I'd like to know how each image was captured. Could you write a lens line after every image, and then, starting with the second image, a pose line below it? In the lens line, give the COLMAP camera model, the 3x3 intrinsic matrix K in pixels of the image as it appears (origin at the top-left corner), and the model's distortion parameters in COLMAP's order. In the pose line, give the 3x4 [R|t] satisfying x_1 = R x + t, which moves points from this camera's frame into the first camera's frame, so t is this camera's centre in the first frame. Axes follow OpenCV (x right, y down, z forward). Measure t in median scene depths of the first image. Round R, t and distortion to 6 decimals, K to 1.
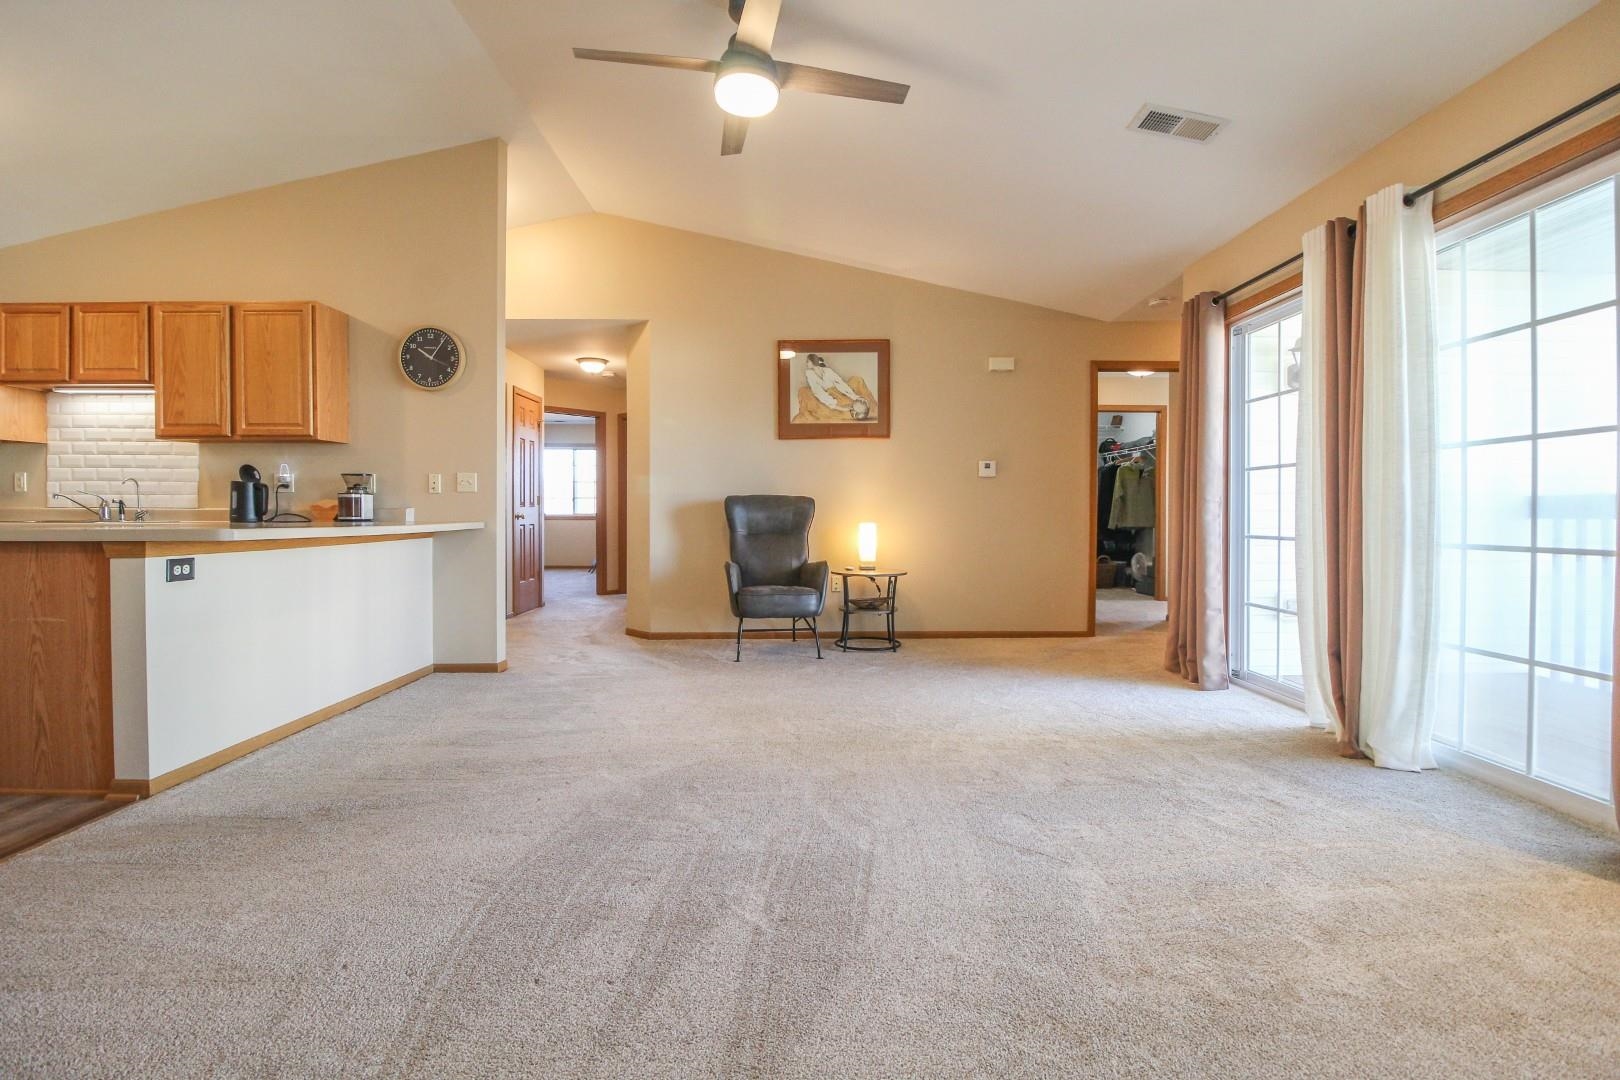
lens RADIAL K [[756.9, 0, 805.7], [0, 756.9, 523.9], [0, 0, 1]] dist [-0.000030, -0.012348]
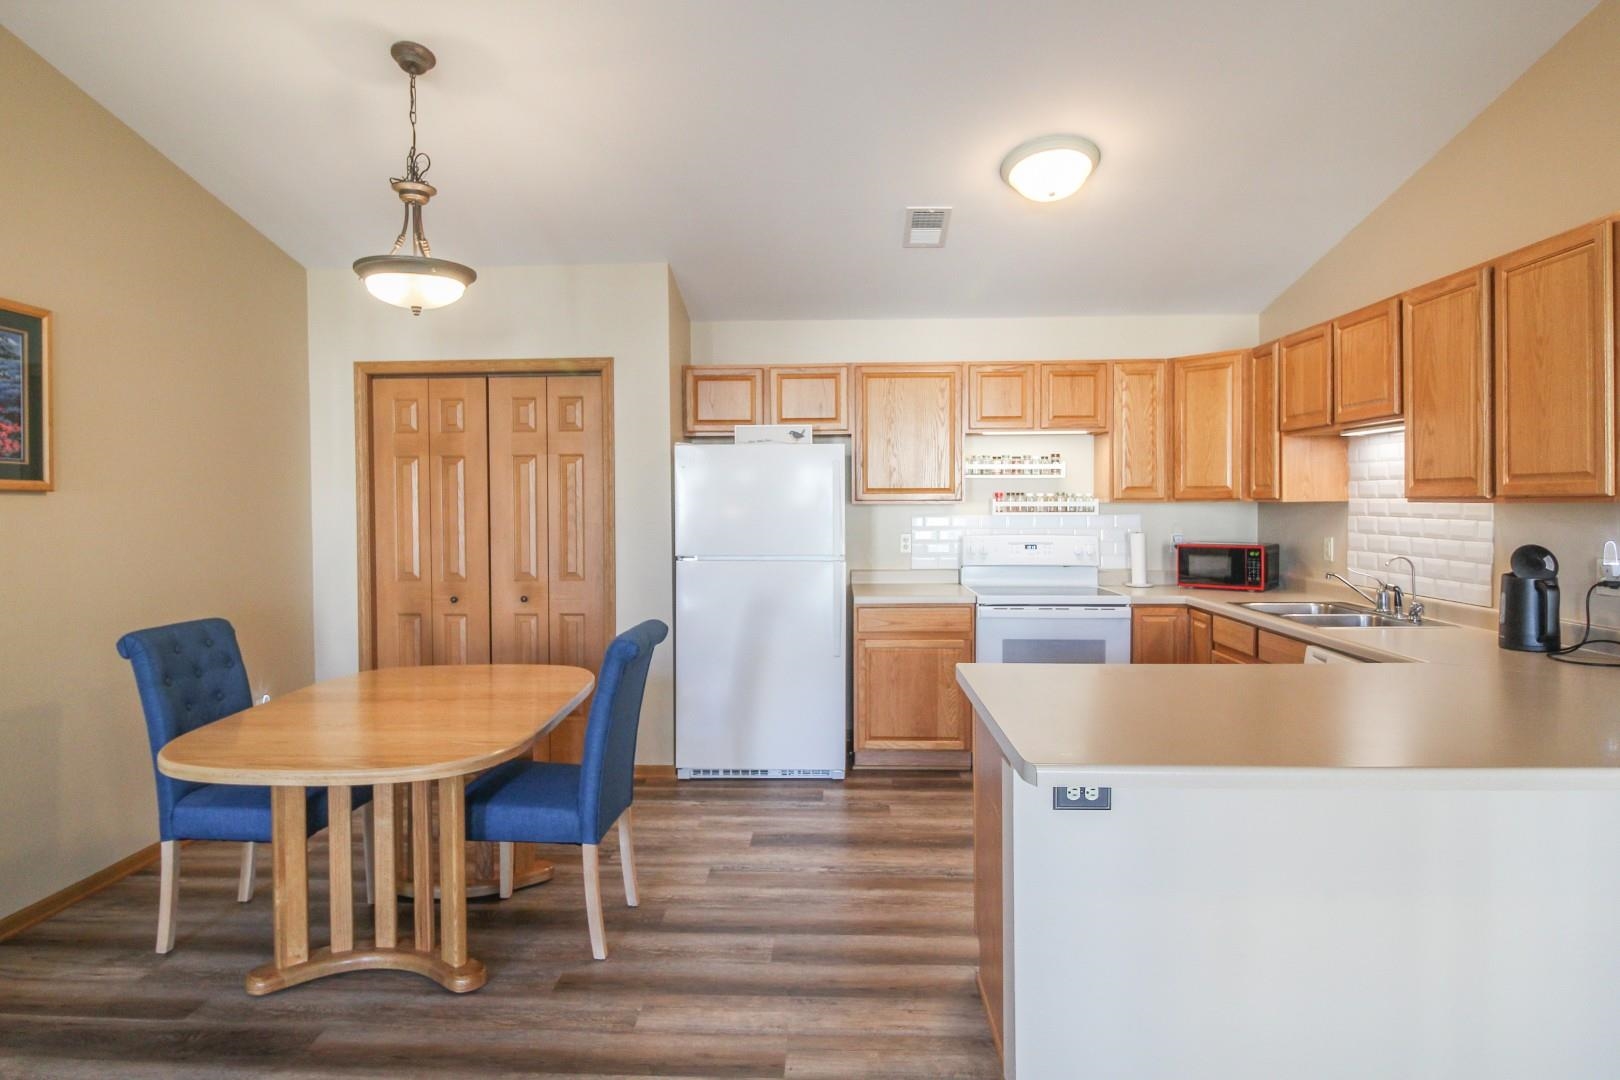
lens RADIAL K [[905.4, 0, 811.0], [0, 905.4, 522.3], [0, 0, 1]] dist [-0.005039, -0.003444]
pose [[-0.043912, 0.020804, -0.998819, -0.060738], [-0.006488, 0.999756, 0.021109, -0.109094], [0.999014, 0.007407, -0.043766, 0.518465]]
